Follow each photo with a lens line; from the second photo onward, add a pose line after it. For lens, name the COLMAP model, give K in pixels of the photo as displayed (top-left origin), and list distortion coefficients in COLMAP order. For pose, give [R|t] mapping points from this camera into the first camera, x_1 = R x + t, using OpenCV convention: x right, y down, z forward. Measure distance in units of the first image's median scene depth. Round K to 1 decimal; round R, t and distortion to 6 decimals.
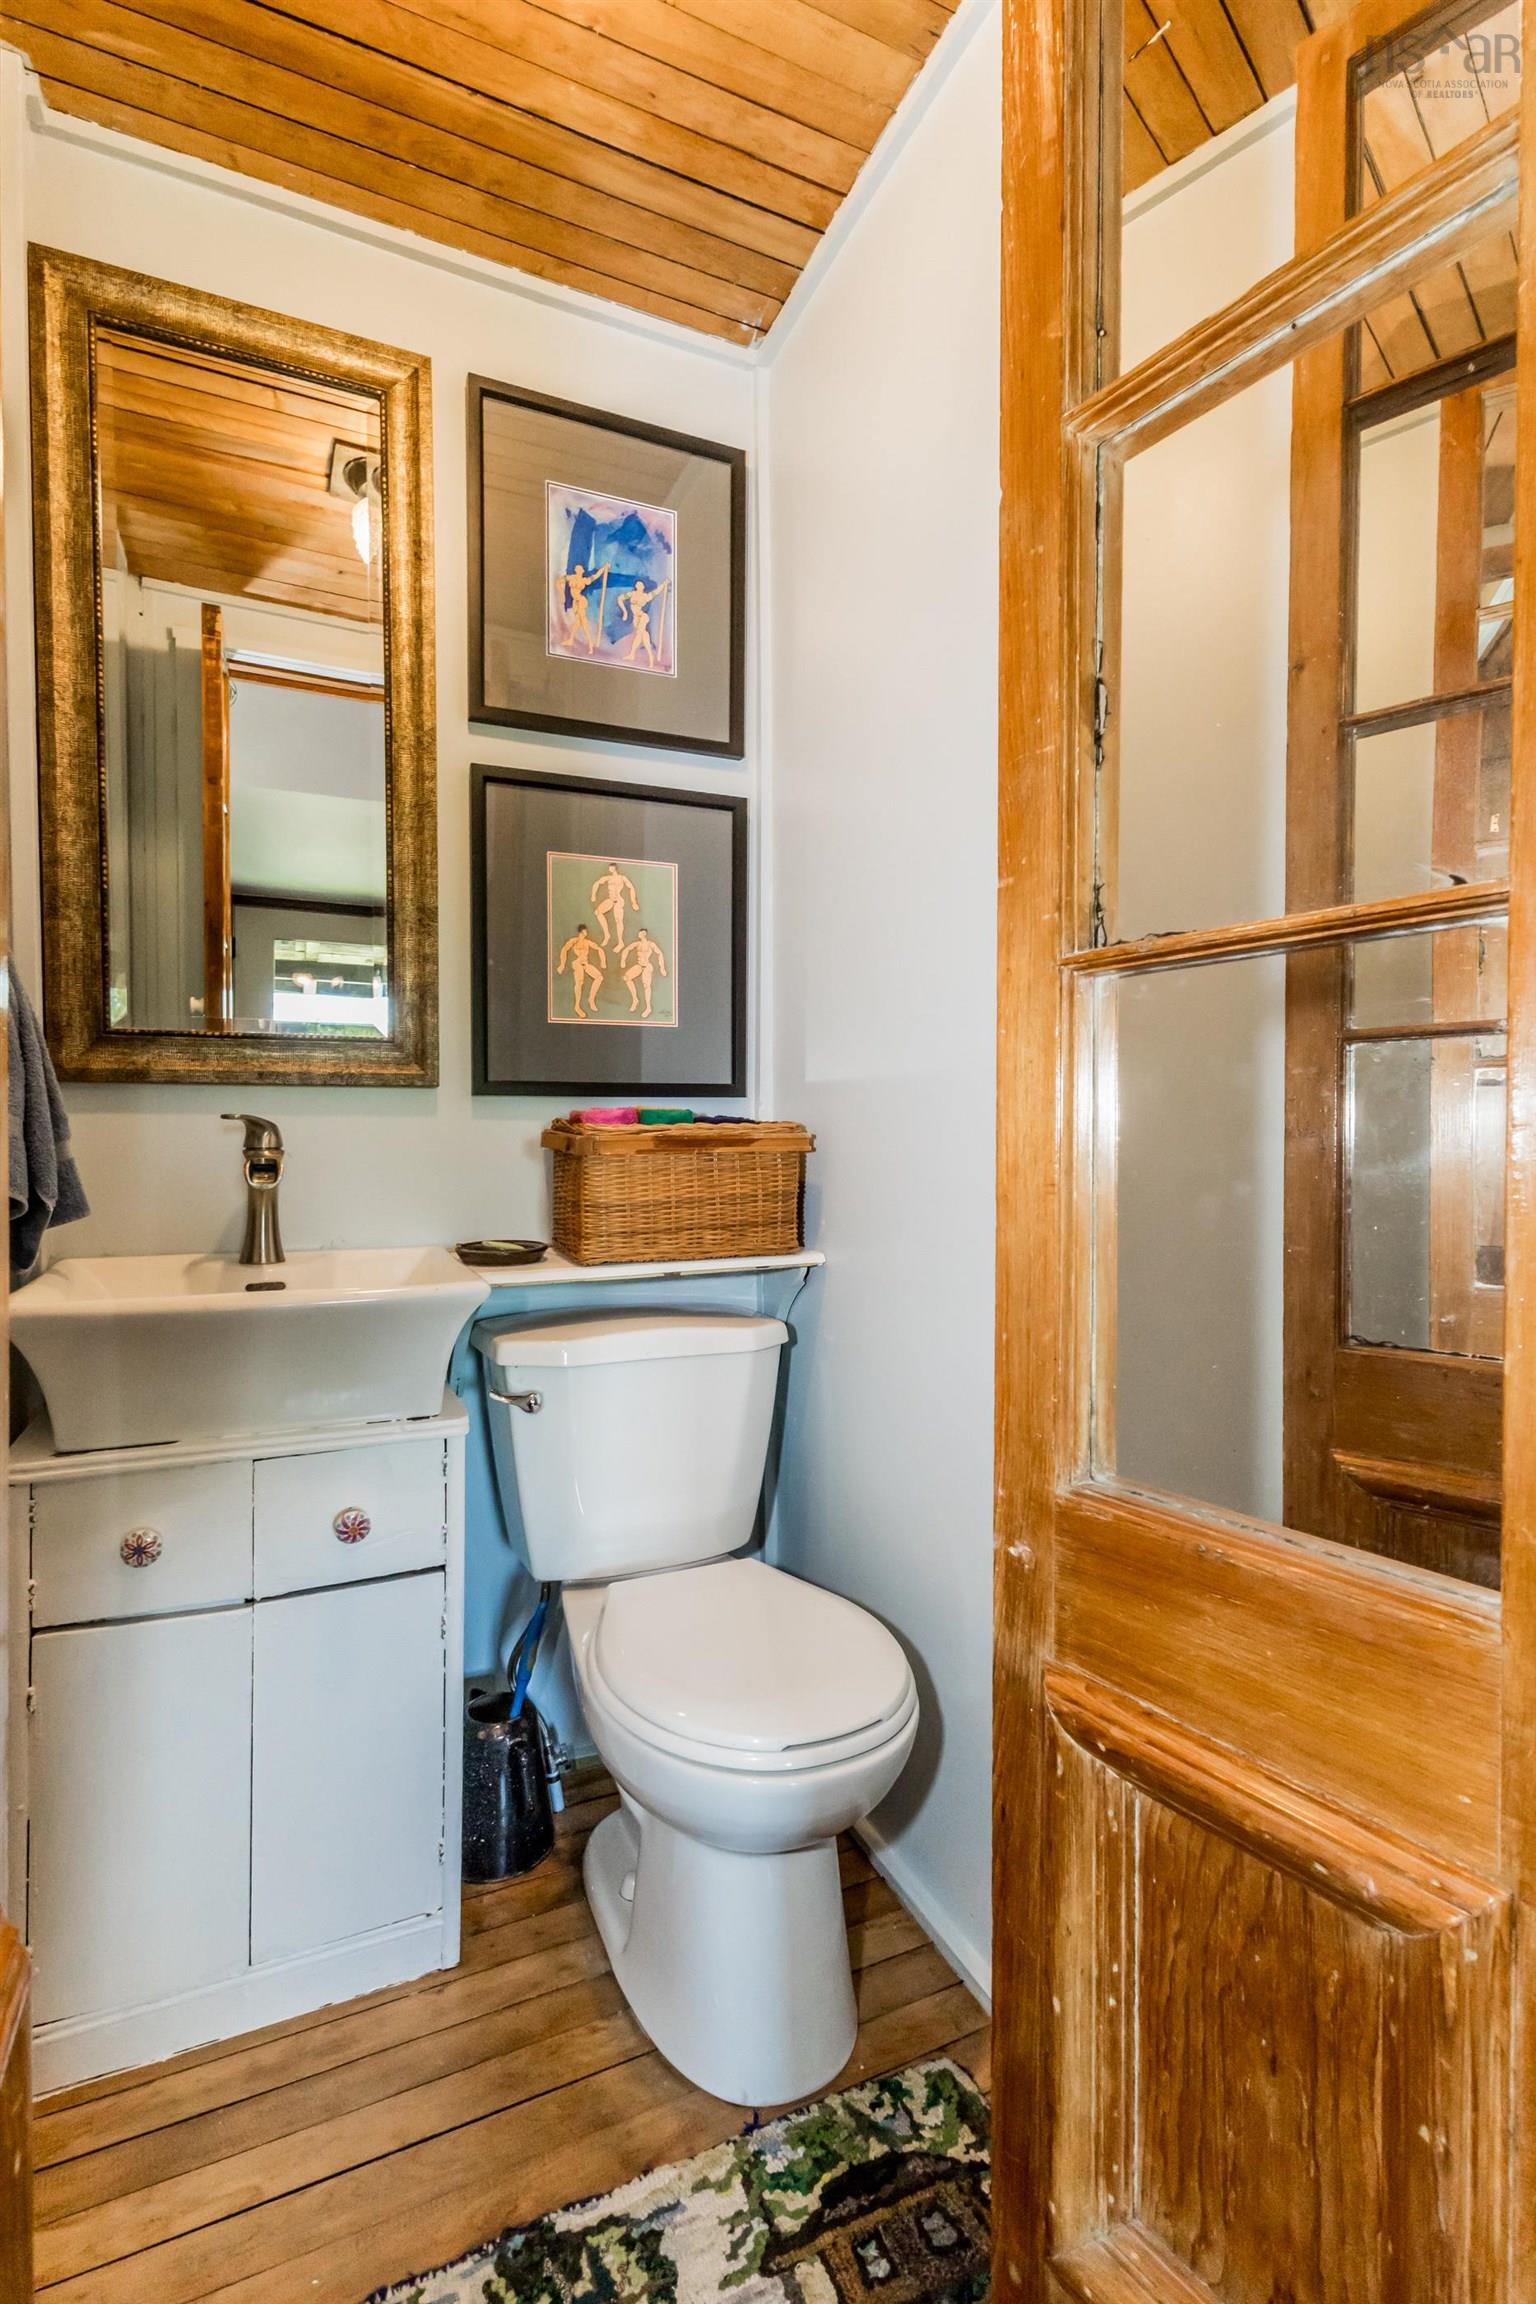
lens RADIAL K [[1063.3, 0, 770.4], [0, 1063.3, 1149.4], [0, 0, 1]] dist [0.004350, -0.000325]
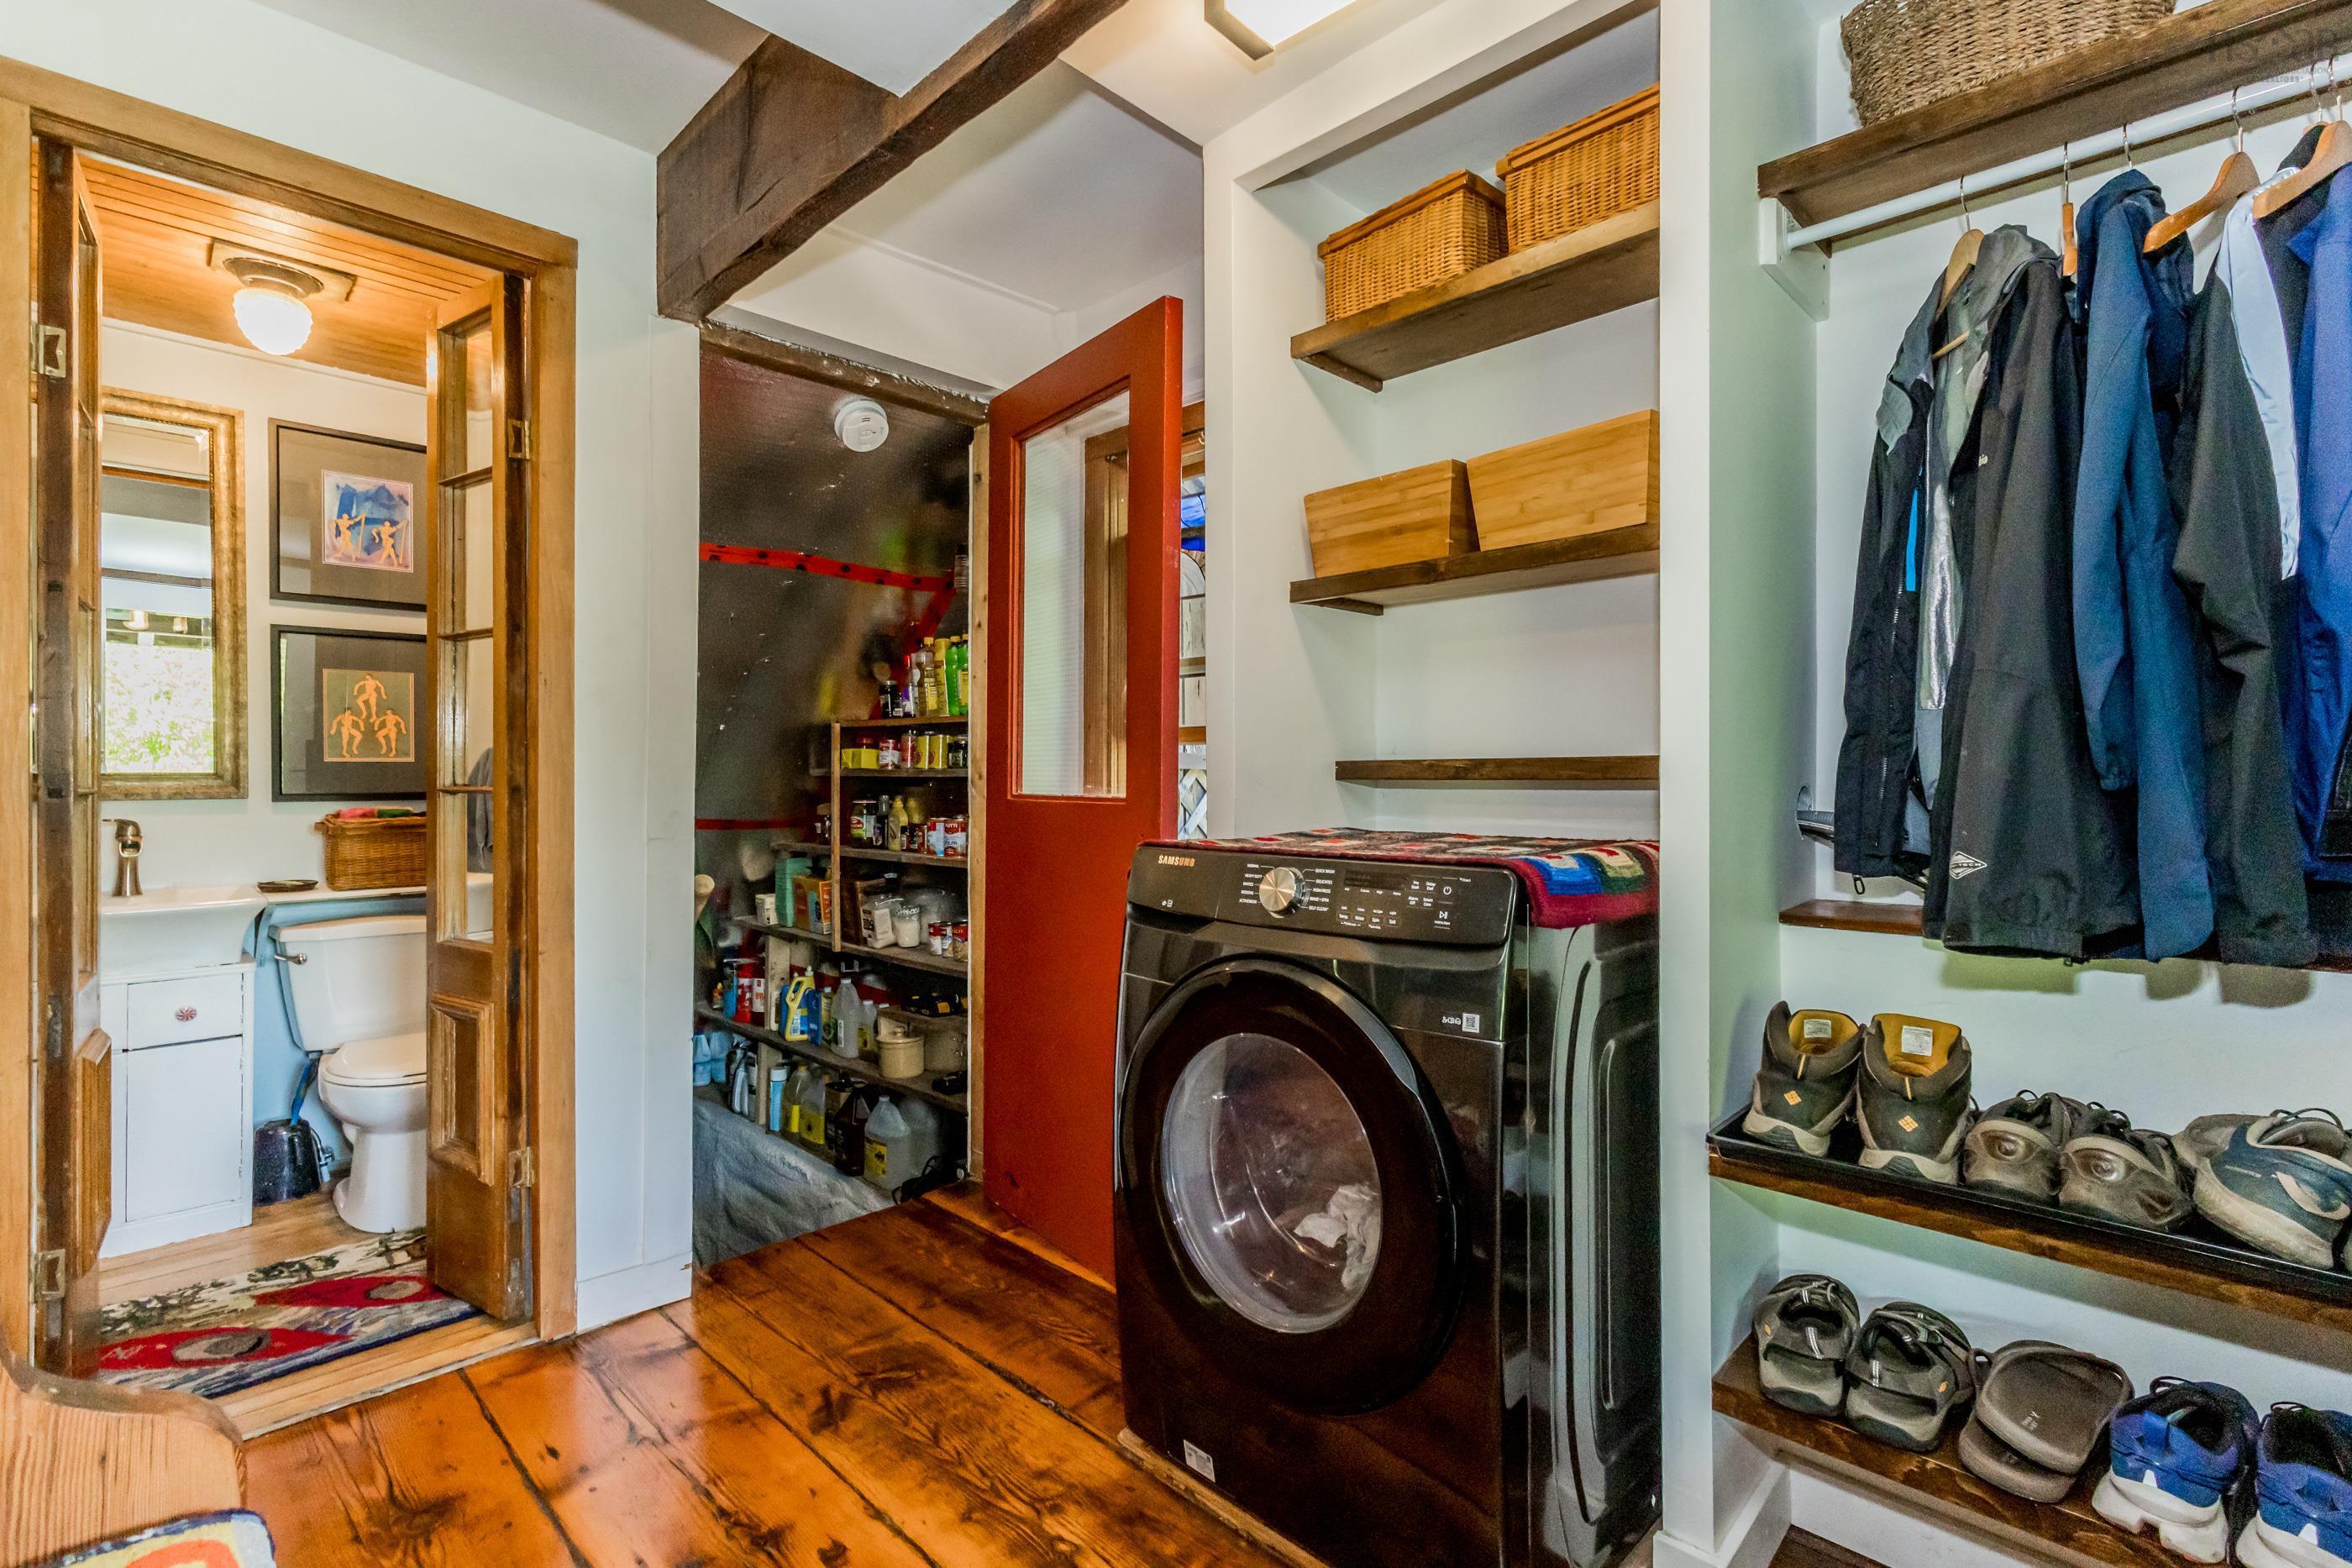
lens RADIAL K [[1085.4, 0, 1182.4], [0, 1085.4, 781.2], [0, 0, 1]] dist [0.004350, -0.000325]
pose [[0.935217, -0.001769, 0.354072, 0.533402], [0.007236, 0.999874, -0.014118, -0.050337], [-0.354002, 0.015765, 0.935112, -1.332837]]
